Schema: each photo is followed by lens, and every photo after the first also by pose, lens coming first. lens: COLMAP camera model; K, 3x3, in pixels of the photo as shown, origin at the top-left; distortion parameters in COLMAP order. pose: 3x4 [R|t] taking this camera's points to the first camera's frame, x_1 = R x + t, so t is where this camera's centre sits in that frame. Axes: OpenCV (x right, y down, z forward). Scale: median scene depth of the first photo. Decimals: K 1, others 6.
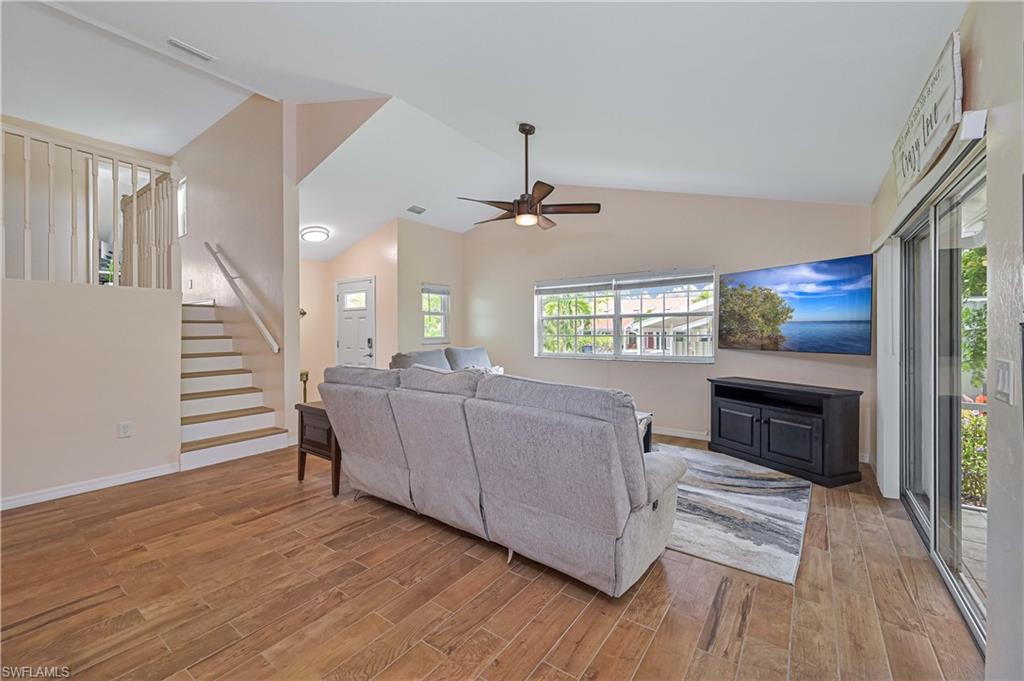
lens RADIAL K [[418.3, 0, 513.7], [0, 418.3, 333.5], [0, 0, 1]] dist [0.000518, -0.000099]
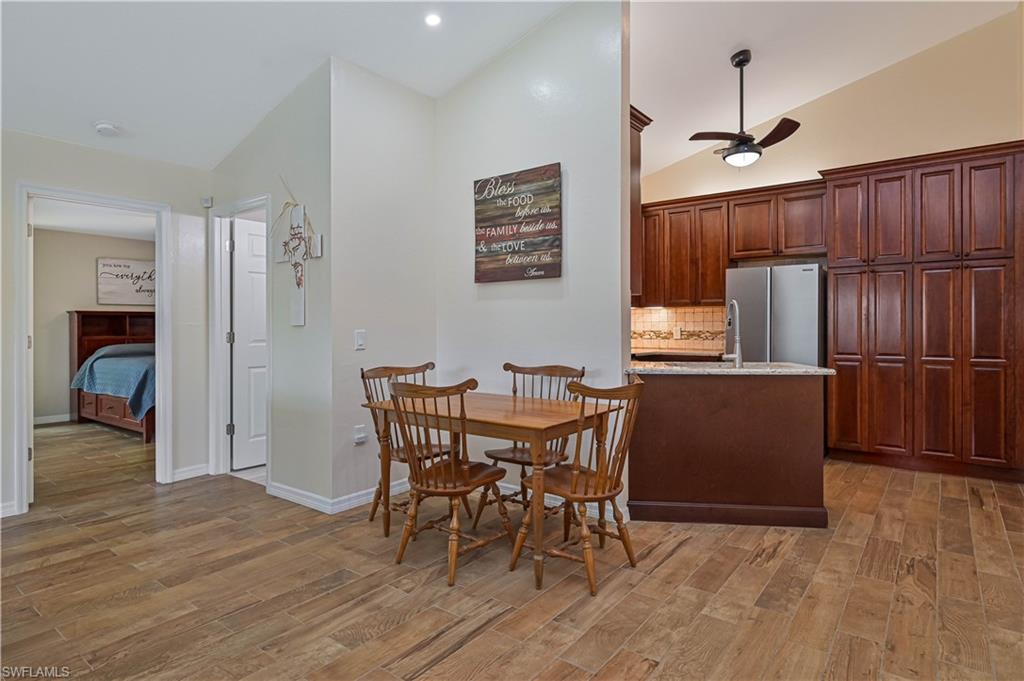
lens RADIAL K [[556.3, 0, 515.6], [0, 556.3, 326.2], [0, 0, 1]] dist [-0.002288, 0.000358]
pose [[-0.999438, 0.008570, 0.032405, -0.609224], [0.008531, 0.999963, -0.001325, 0.021801], [-0.032415, -0.001047, -0.999474, 0.995222]]
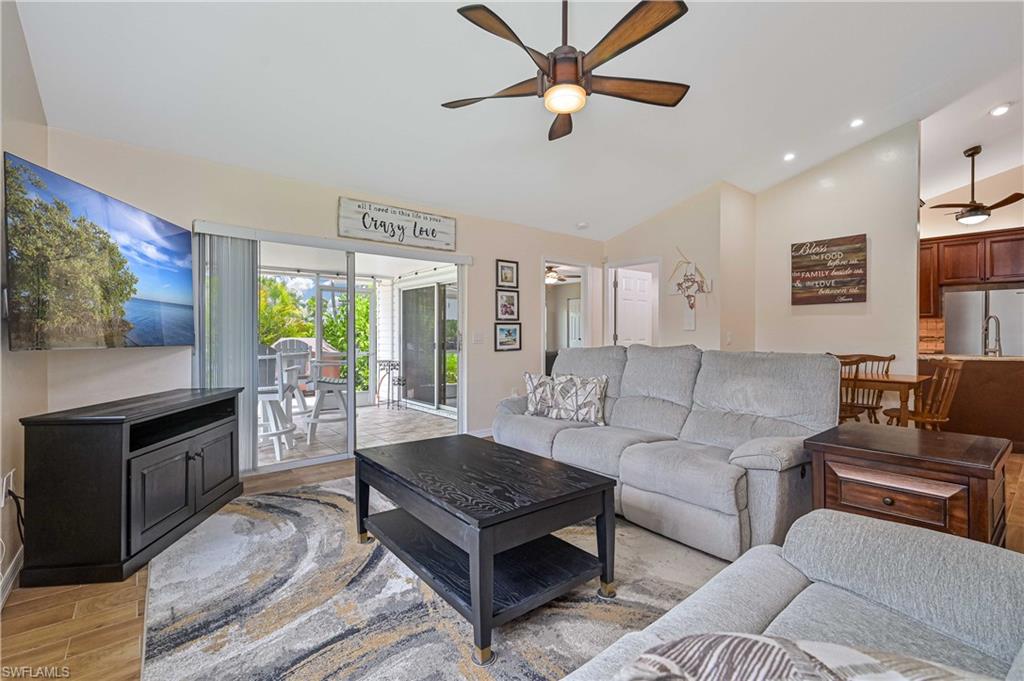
lens RADIAL K [[454.8, 0, 516.8], [0, 454.8, 337.8], [0, 0, 1]] dist [0.001050, 0.000406]
pose [[-0.967123, 0.001597, 0.254304, -0.054238], [0.003540, 0.999968, 0.007186, 0.027546], [-0.254284, 0.007850, -0.967098, 1.533683]]
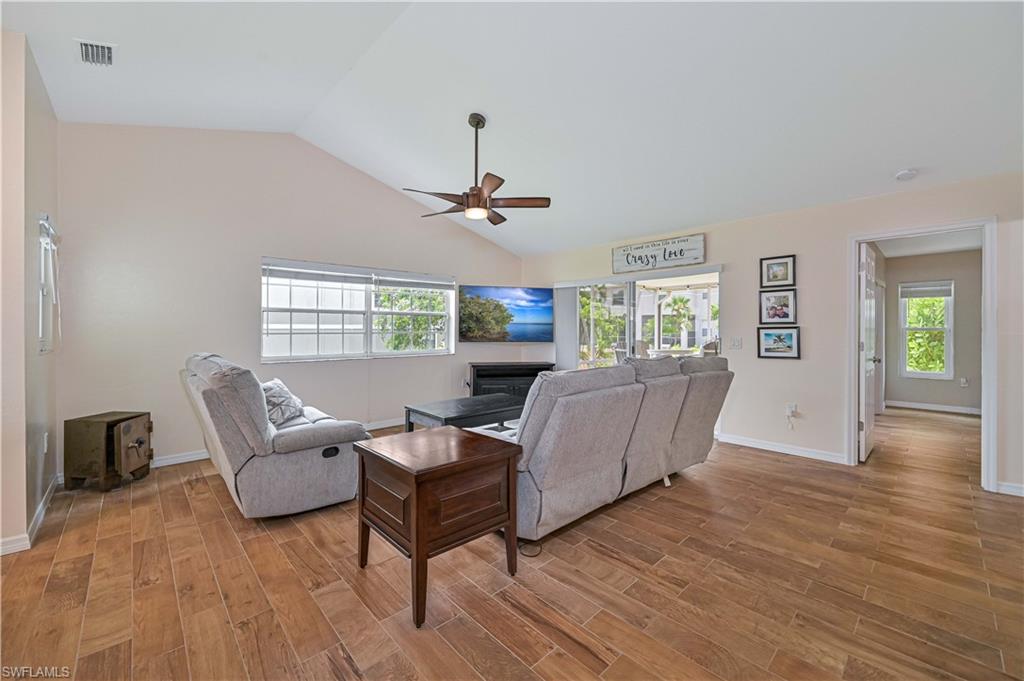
lens RADIAL K [[406.5, 0, 516.5], [0, 406.5, 332.1], [0, 0, 1]] dist [0.000645, 0.000150]
pose [[0.188874, -0.002214, 0.981999, -0.857345], [0.001338, 0.999997, 0.001997, 0.003026], [-0.982000, 0.000937, 0.188876, 0.707193]]
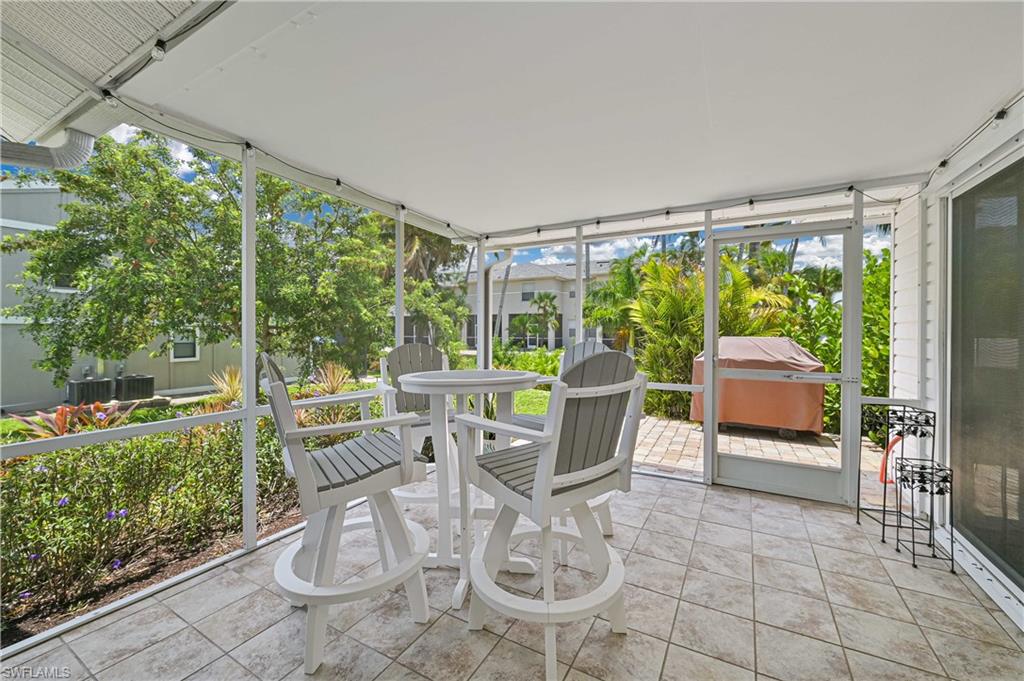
lens RADIAL K [[406.5, 0, 516.5], [0, 406.5, 332.1], [0, 0, 1]] dist [0.000645, 0.000150]
pose [[-0.109901, 0.000438, 0.993942, 0.417035], [-0.000627, 1.000000, -0.000510, 0.026481], [-0.993942, -0.000679, -0.109900, 0.395603]]
